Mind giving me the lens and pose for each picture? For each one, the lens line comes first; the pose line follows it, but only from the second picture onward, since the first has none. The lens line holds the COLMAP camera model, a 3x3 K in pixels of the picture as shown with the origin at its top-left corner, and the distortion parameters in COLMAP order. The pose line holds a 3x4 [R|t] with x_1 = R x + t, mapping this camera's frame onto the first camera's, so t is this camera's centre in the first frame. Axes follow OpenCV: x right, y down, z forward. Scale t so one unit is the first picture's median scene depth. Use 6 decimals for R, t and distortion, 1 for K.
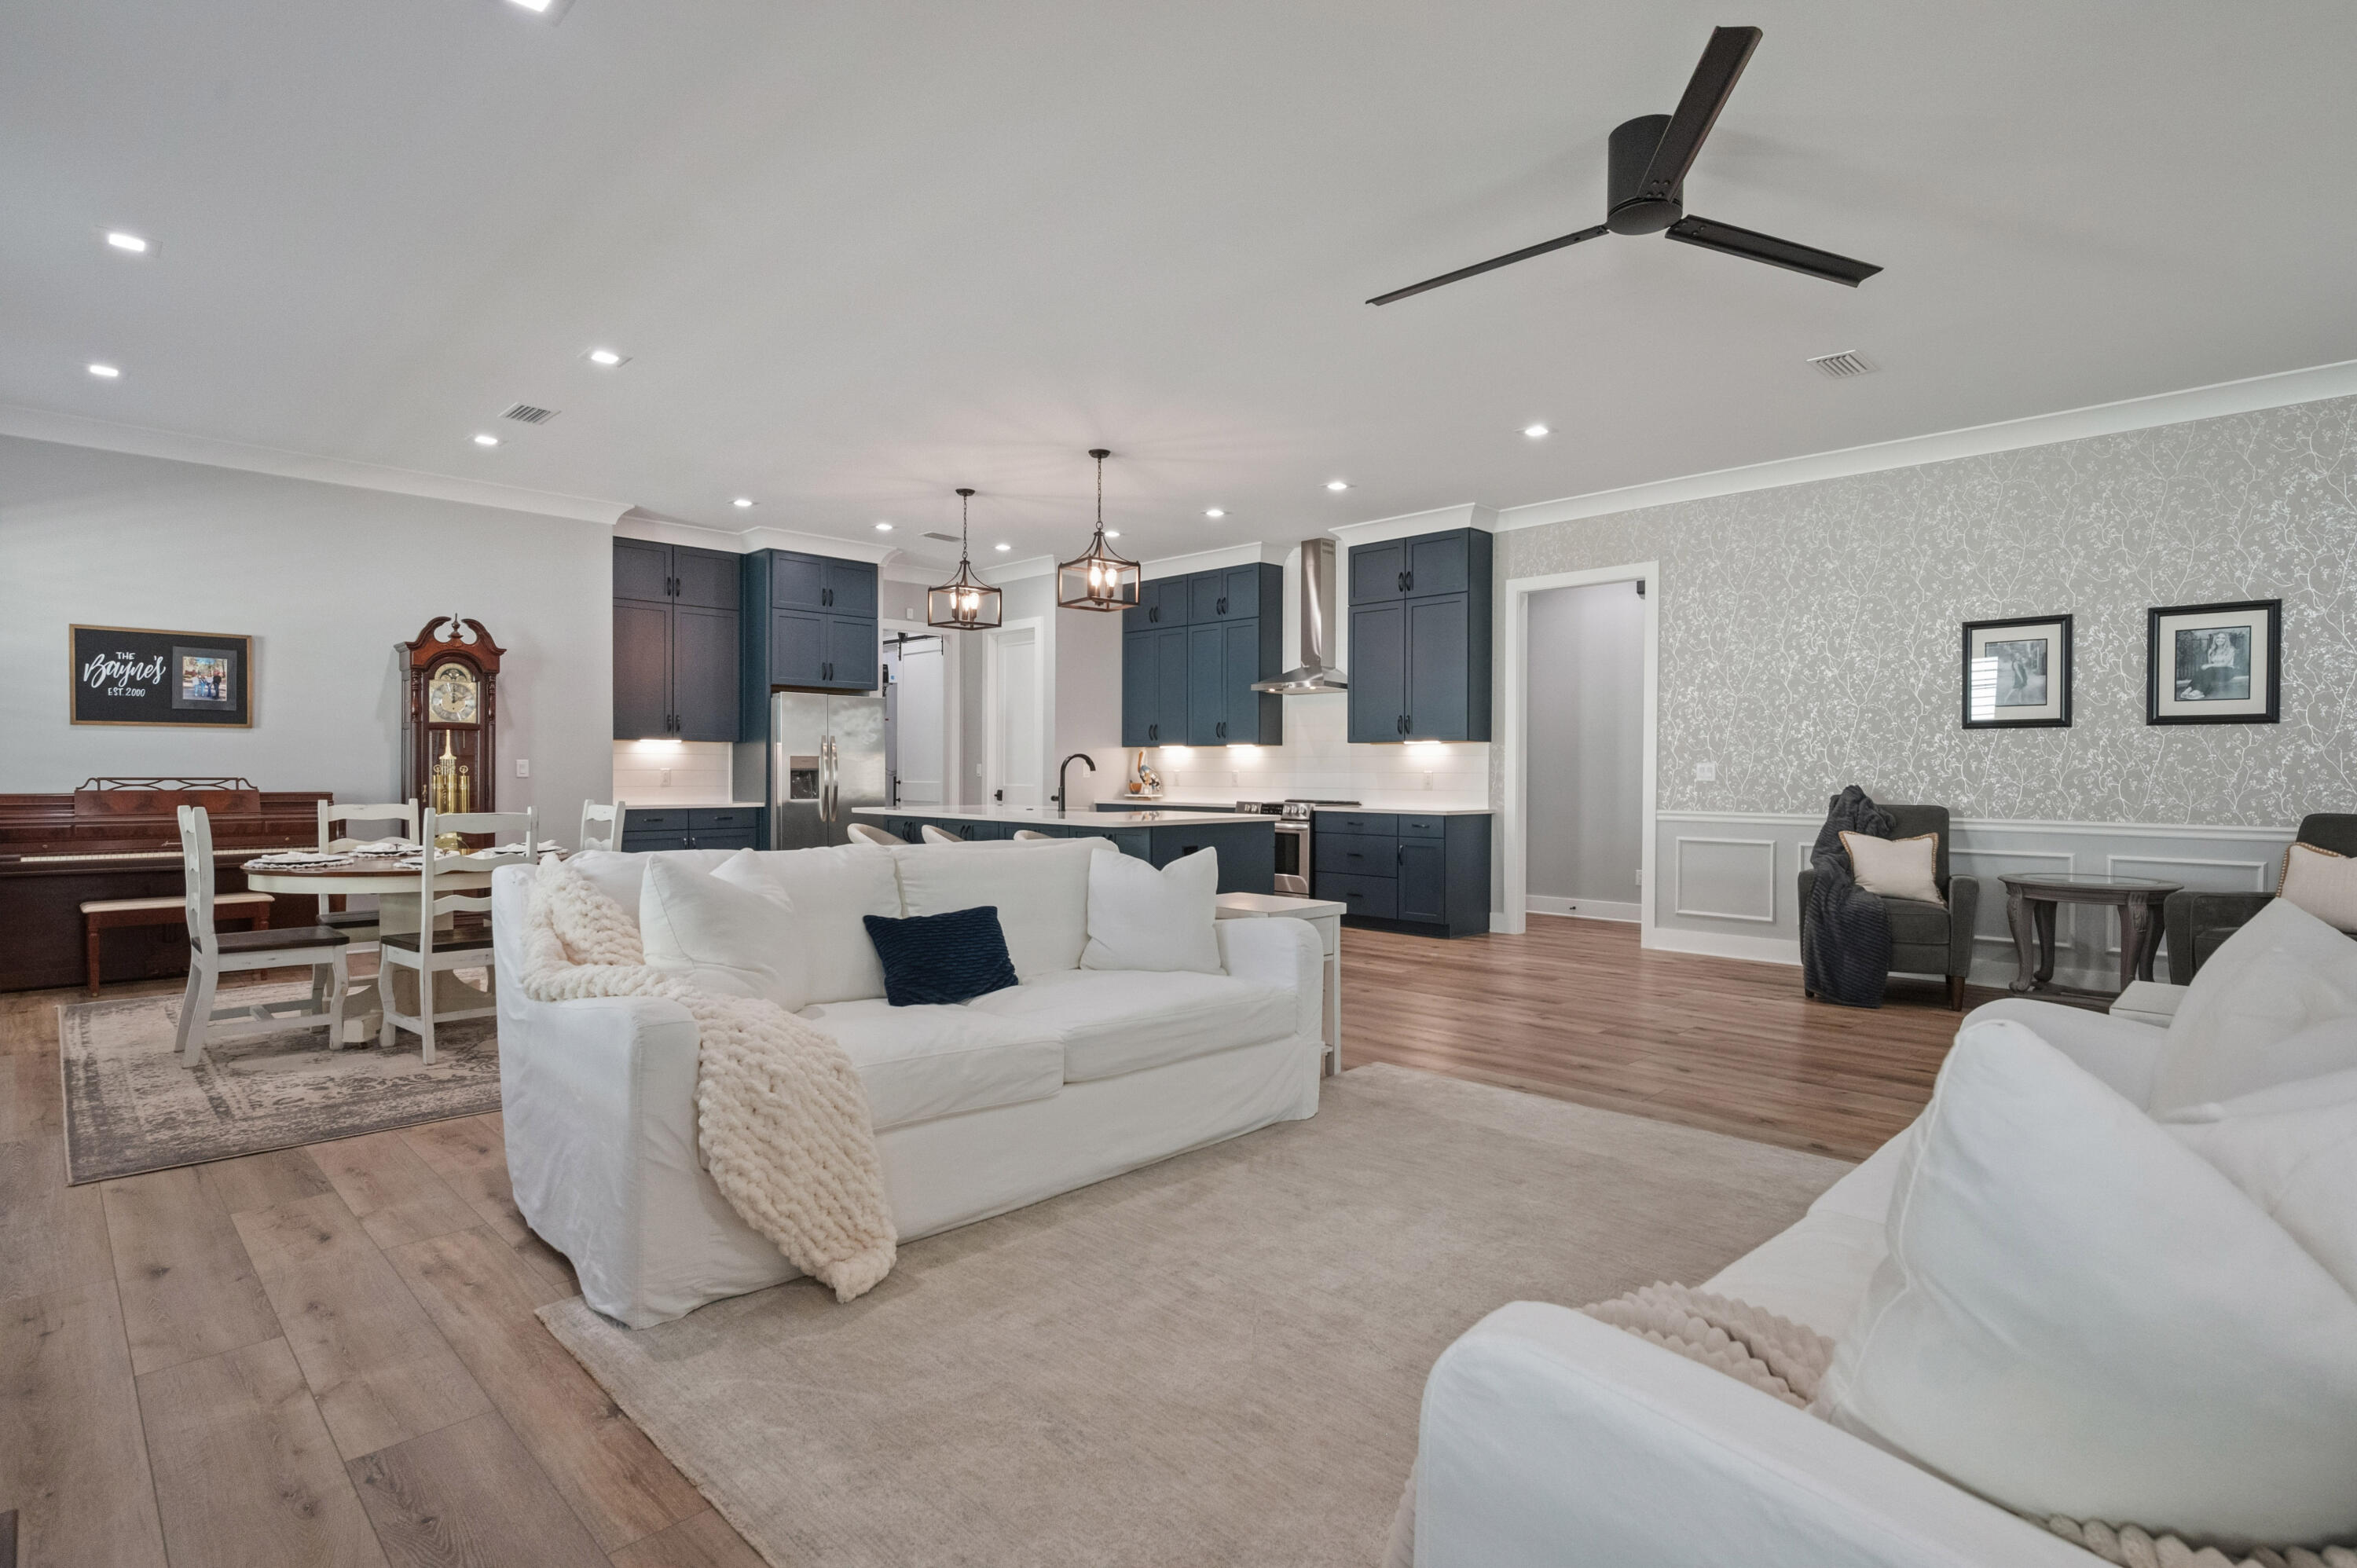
lens RADIAL K [[1158.7, 0, 1189.2], [0, 1158.7, 781.2], [0, 0, 1]] dist [-0.000668, -0.000063]
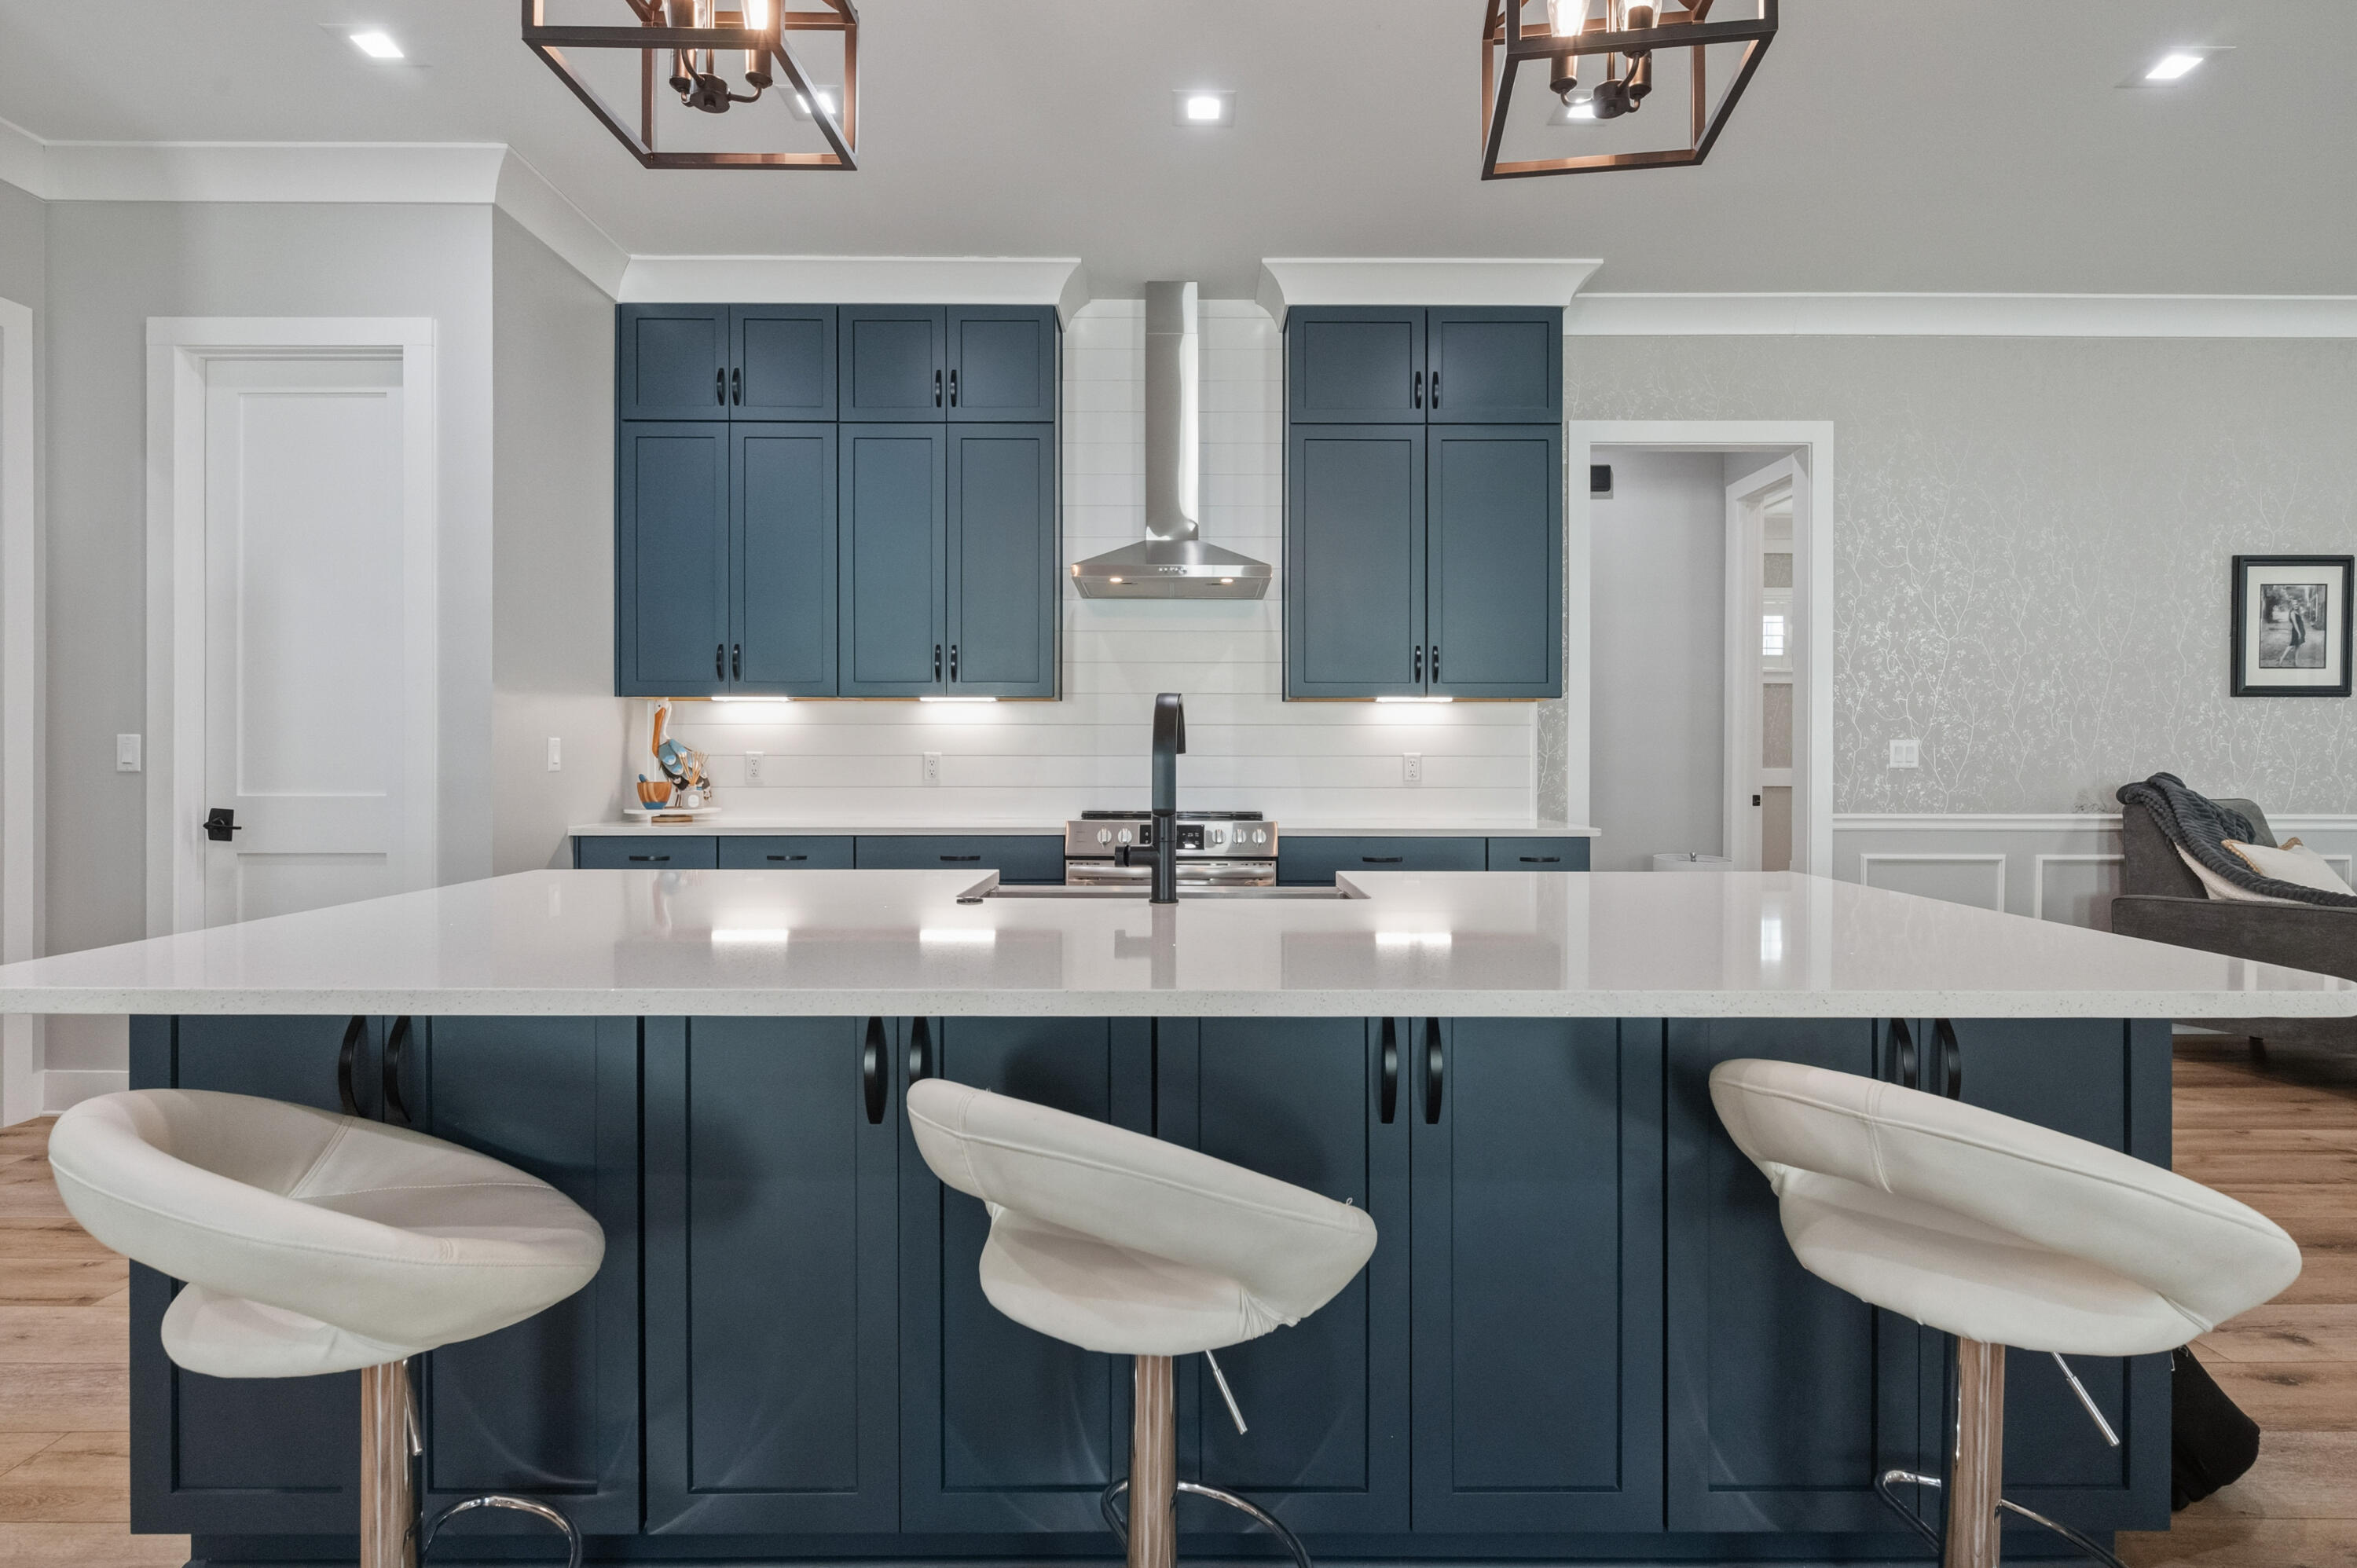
lens RADIAL K [[1158.7, 0, 1218.4], [0, 1158.7, 742.8], [0, 0, 1]] dist [-0.000668, -0.000063]
pose [[0.704639, -0.005907, 0.709542, -0.294498], [0.006623, 0.999977, 0.001748, -0.018005], [-0.709535, 0.003468, 0.704661, 0.821407]]
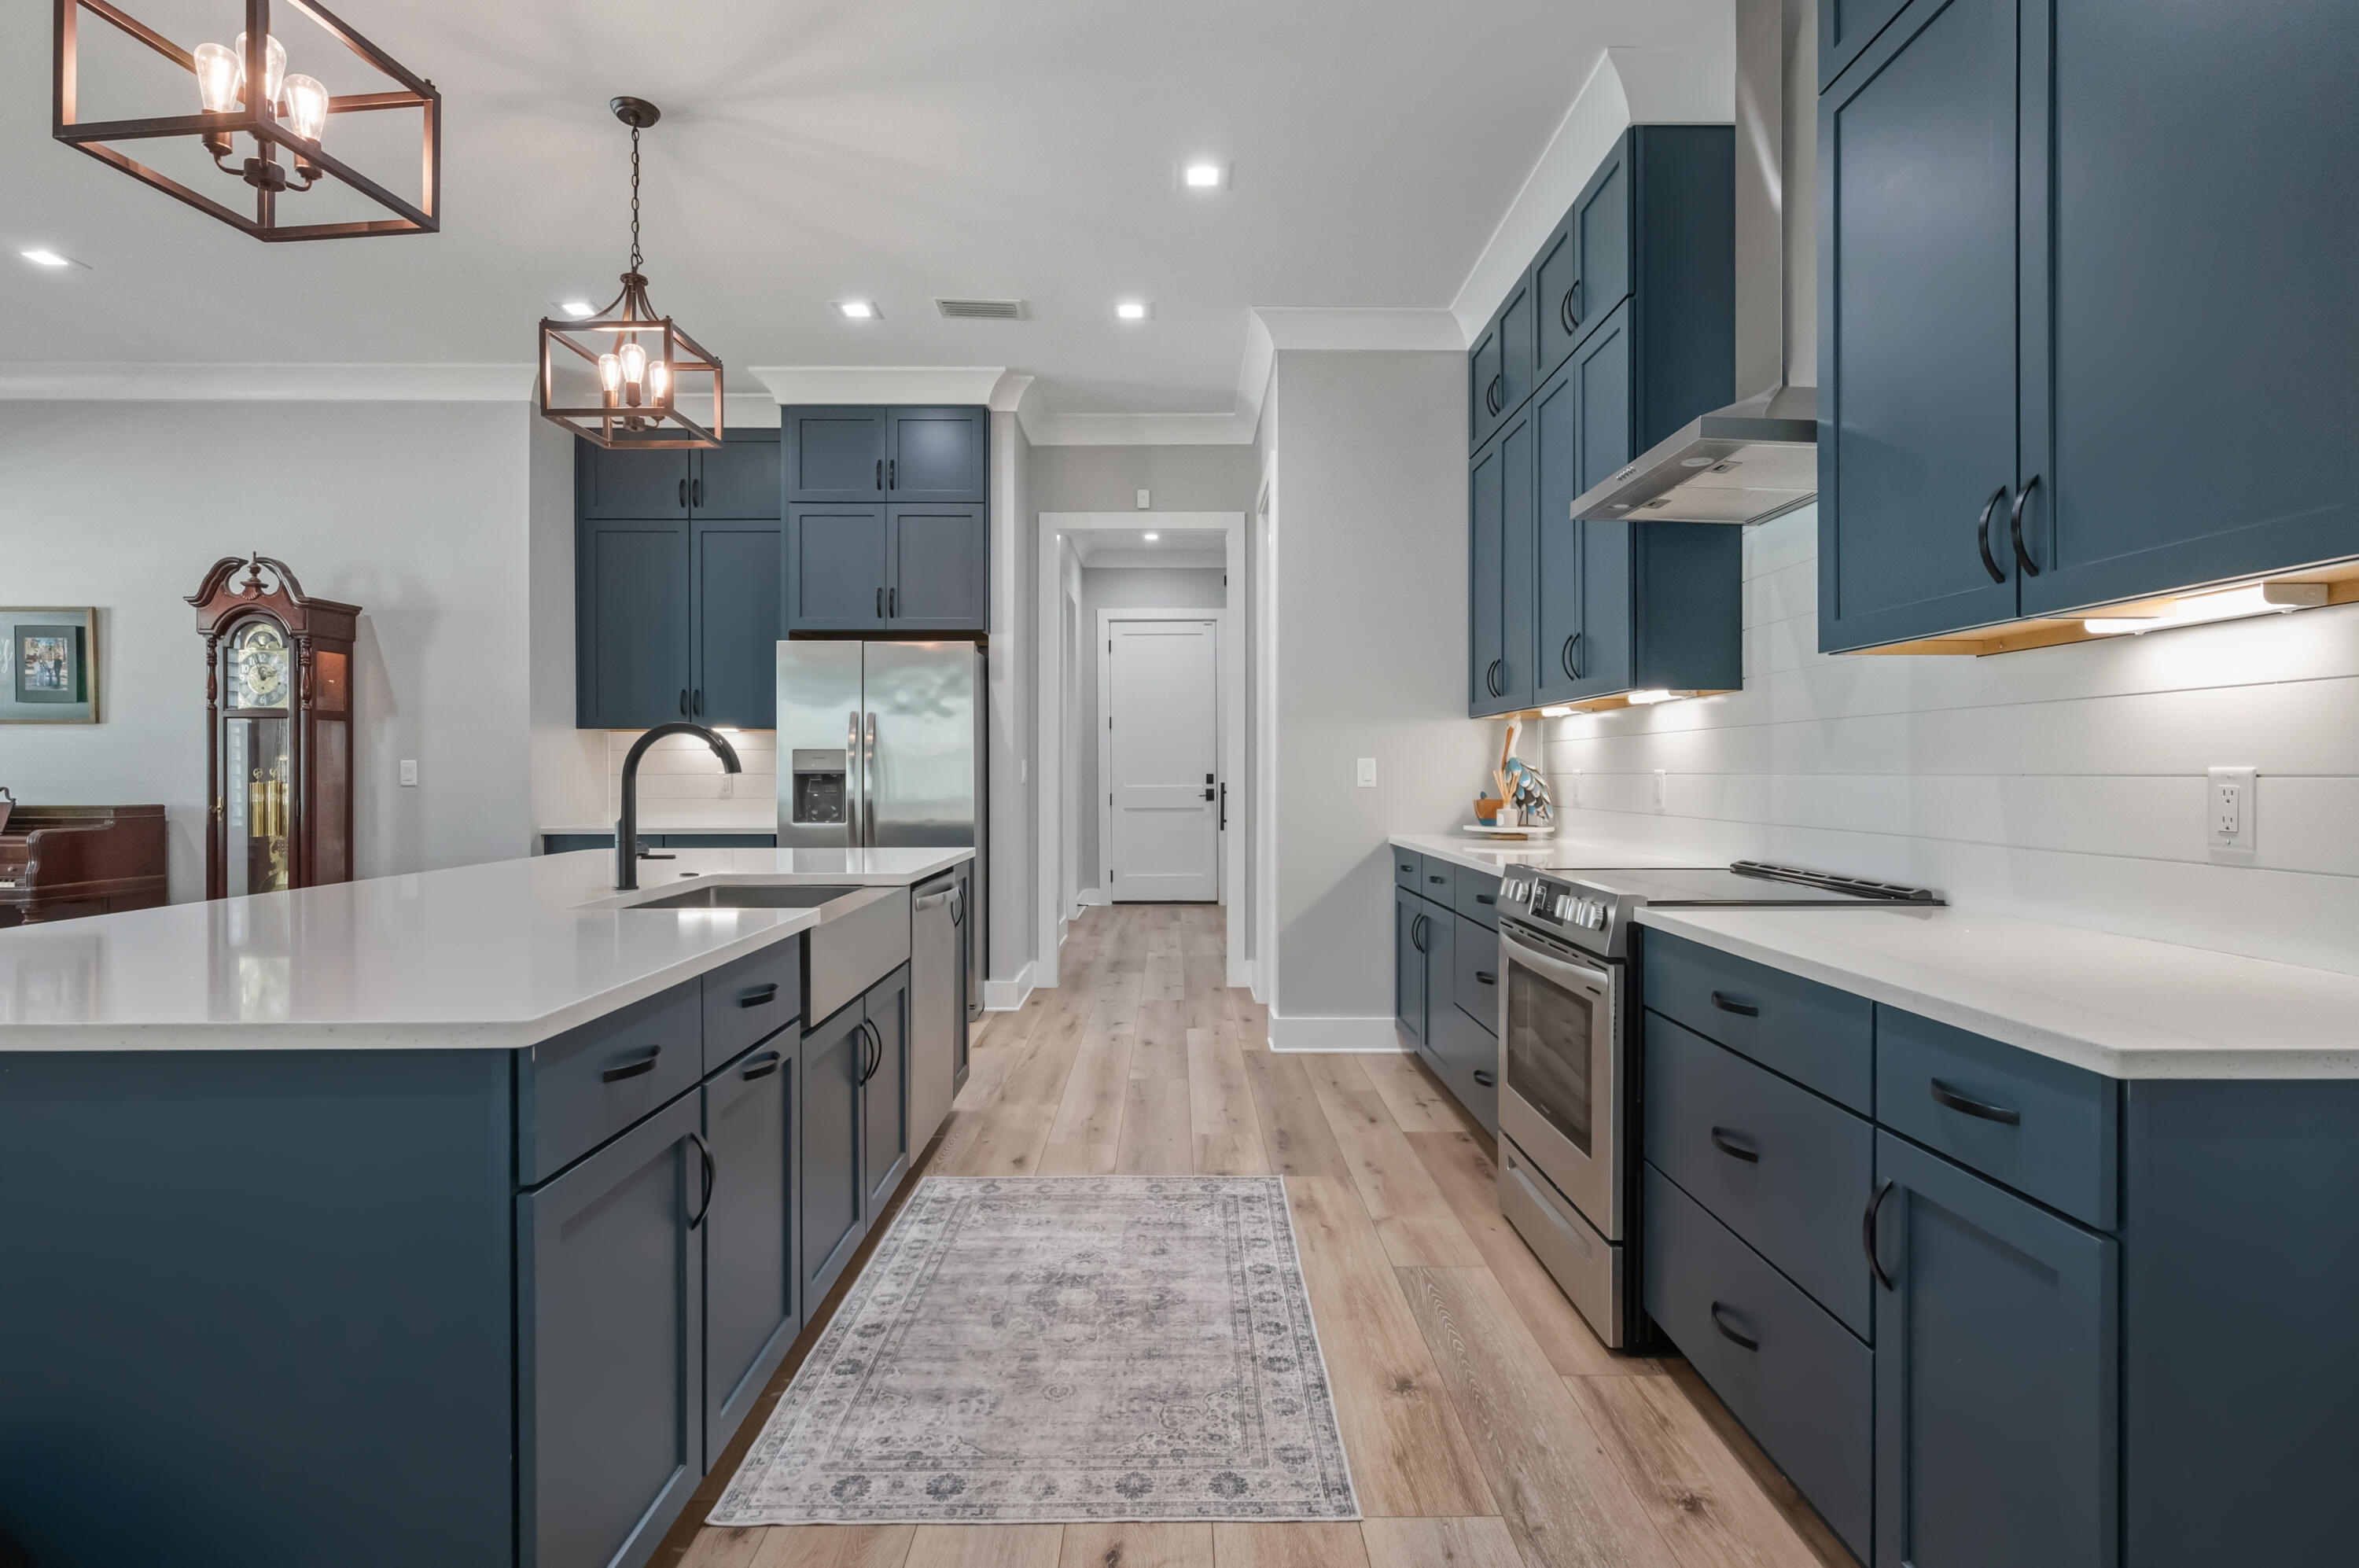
lens RADIAL K [[1159.7, 0, 1190.5], [0, 1159.7, 776.7], [0, 0, 1]] dist [-0.000668, -0.000063]
pose [[0.714553, -0.001883, -0.699579, 0.261927], [-0.002108, 0.999986, -0.004844, -0.006812], [0.699578, 0.004936, 0.714539, 0.896248]]
